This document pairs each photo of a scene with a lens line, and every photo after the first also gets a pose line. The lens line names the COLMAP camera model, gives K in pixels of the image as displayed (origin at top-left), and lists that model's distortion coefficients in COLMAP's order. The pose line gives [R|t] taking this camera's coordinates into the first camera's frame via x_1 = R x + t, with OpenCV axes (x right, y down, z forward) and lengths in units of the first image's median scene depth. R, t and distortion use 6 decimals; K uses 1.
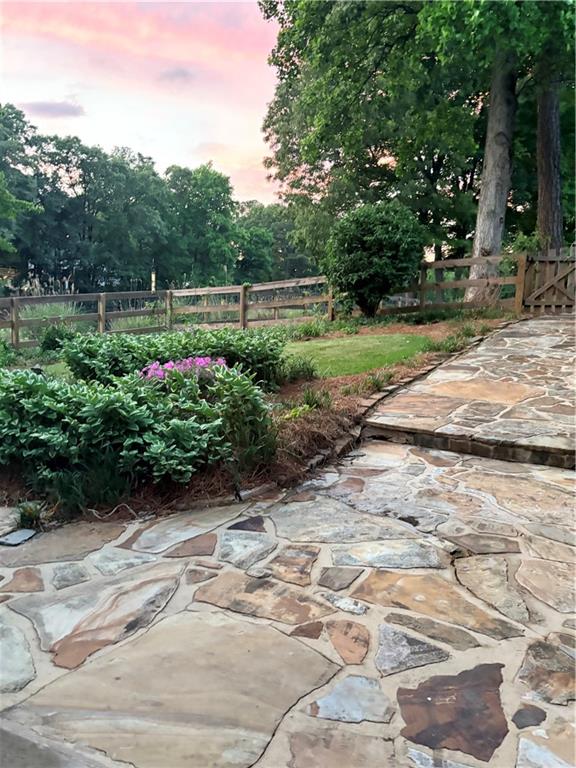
lens RADIAL K [[662.7, 0, 288.0], [0, 662.7, 384.0], [0, 0, 1]] dist [0.064675, -0.002470]
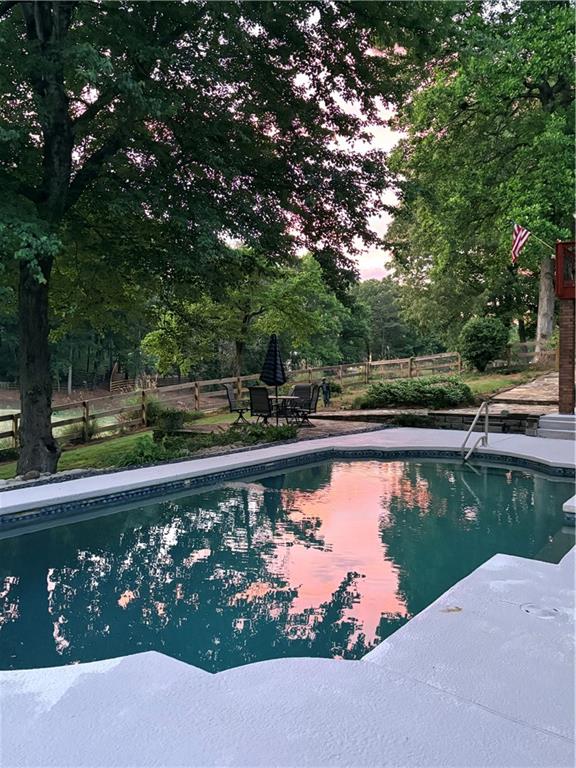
lens RADIAL K [[662.7, 0, 288.0], [0, 662.7, 384.0], [0, 0, 1]] dist [0.064675, -0.002470]
pose [[0.991585, -0.028723, -0.126229, -0.032796], [0.016335, 0.995043, -0.098095, 0.019638], [0.128421, 0.095208, 0.987139, -0.169926]]
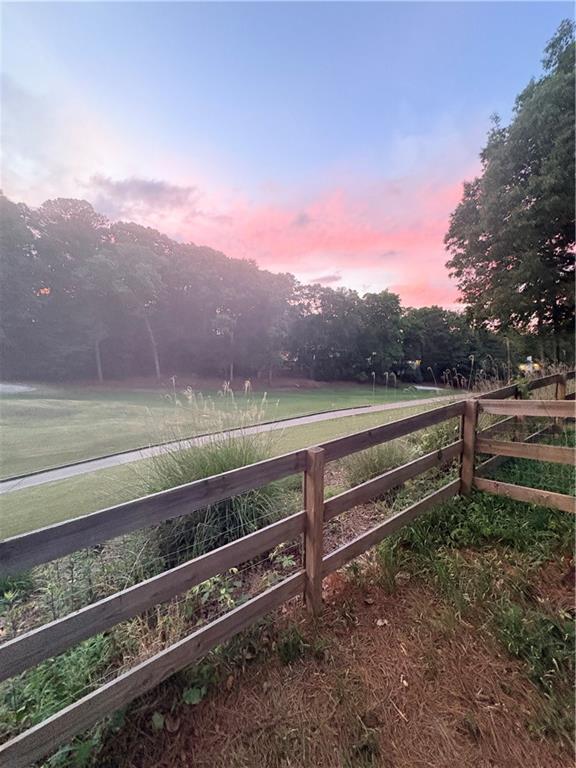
lens RADIAL K [[308.0, 0, 288.0], [0, 308.0, 384.0], [0, 0, 1]] dist [0.000235, 0.000011]
pose [[0.915996, -0.013837, -0.400949, -0.039257], [-0.006206, 0.998797, -0.048647, -0.029130], [0.401139, 0.047049, 0.914808, 0.151834]]
